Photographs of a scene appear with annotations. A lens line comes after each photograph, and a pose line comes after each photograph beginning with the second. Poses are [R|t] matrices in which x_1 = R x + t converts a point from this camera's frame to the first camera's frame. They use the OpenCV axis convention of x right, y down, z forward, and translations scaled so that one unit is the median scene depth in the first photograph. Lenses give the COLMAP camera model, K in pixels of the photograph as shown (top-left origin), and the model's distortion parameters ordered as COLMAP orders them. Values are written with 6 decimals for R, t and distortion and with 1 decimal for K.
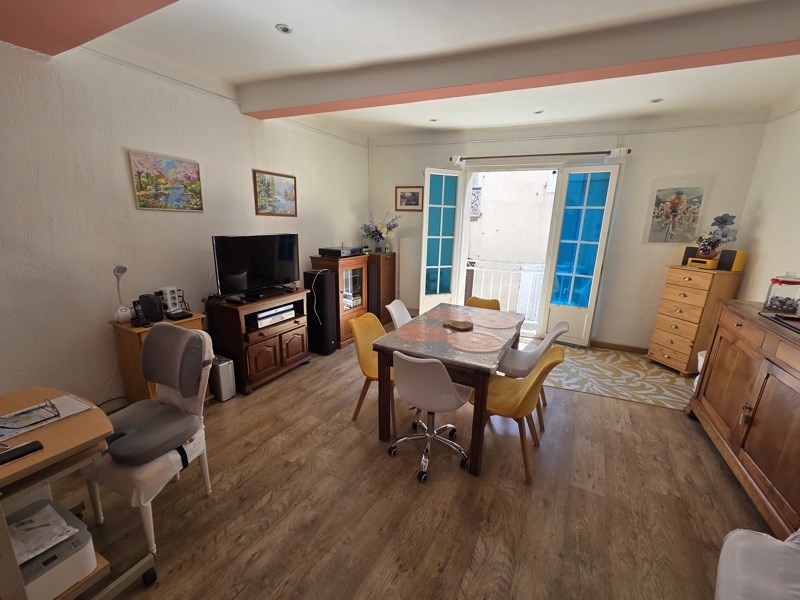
lens RADIAL K [[326.5, 0, 401.7], [0, 326.5, 303.4], [0, 0, 1]] dist [-0.000277, -0.000105]
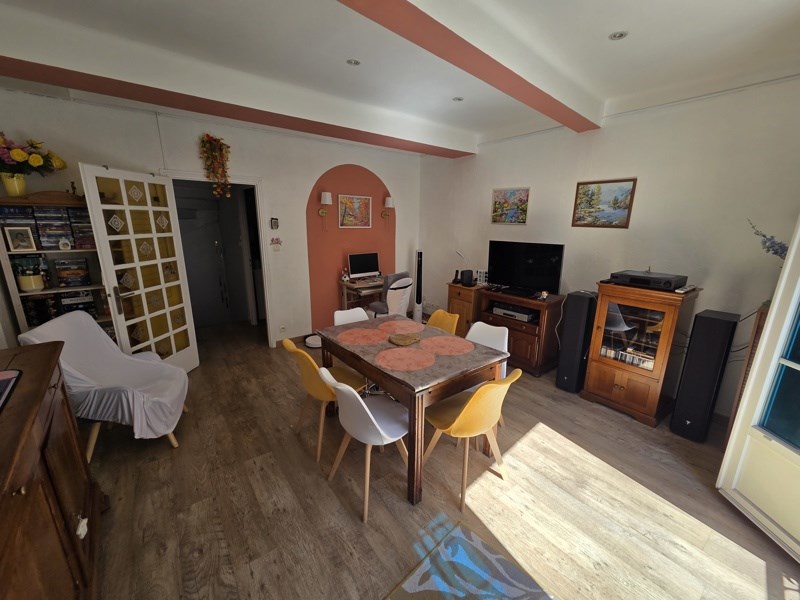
lens RADIAL K [[326.5, 0, 401.2], [0, 326.5, 299.7], [0, 0, 1]] dist [-0.000277, -0.000105]
pose [[-0.399828, 0.192493, -0.896149, 0.862993], [-0.241178, 0.921152, 0.305469, -0.281725], [0.884291, 0.338267, -0.321877, 1.086841]]
